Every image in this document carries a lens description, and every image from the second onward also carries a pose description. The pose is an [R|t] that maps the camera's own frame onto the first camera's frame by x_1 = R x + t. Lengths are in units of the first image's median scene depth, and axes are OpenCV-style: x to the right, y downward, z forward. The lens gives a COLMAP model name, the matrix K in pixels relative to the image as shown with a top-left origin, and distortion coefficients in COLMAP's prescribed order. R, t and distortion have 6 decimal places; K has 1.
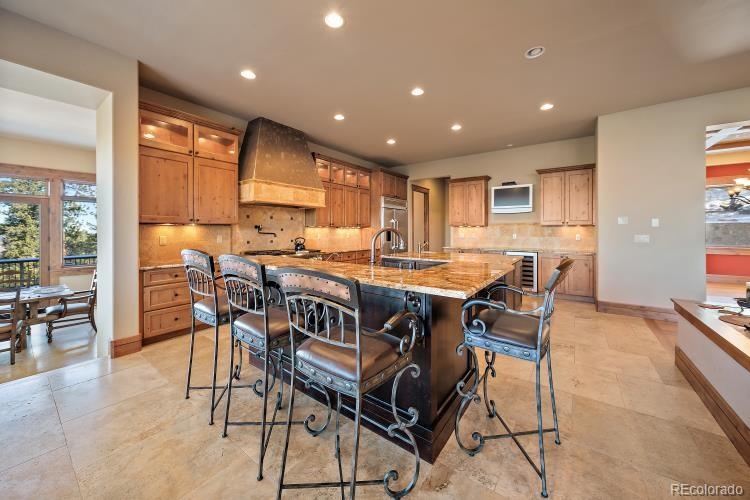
lens RADIAL K [[272.2, 0, 374.2], [0, 272.2, 229.8], [0, 0, 1]] dist [0.002228, -0.000077]
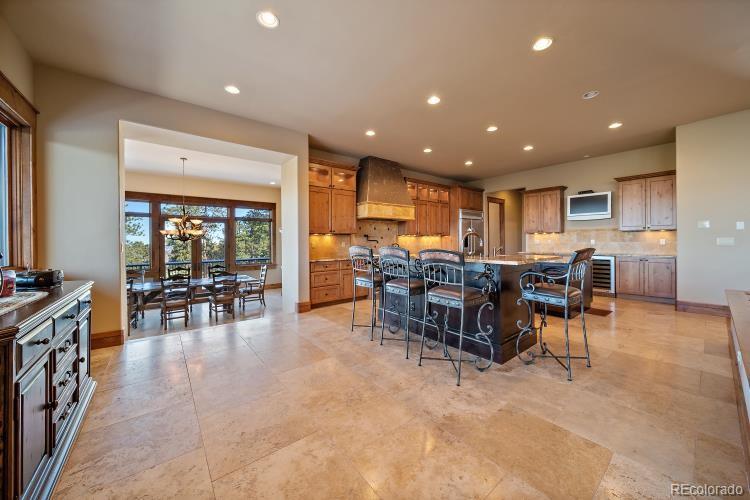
lens RADIAL K [[270.6, 0, 374.3], [0, 270.6, 243.4], [0, 0, 1]] dist [0.000776, -0.000008]
pose [[0.966828, -0.007092, -0.255329, -0.041334], [0.009644, 0.999915, 0.008744, 0.015717], [0.255246, -0.010916, 0.966815, -0.282562]]
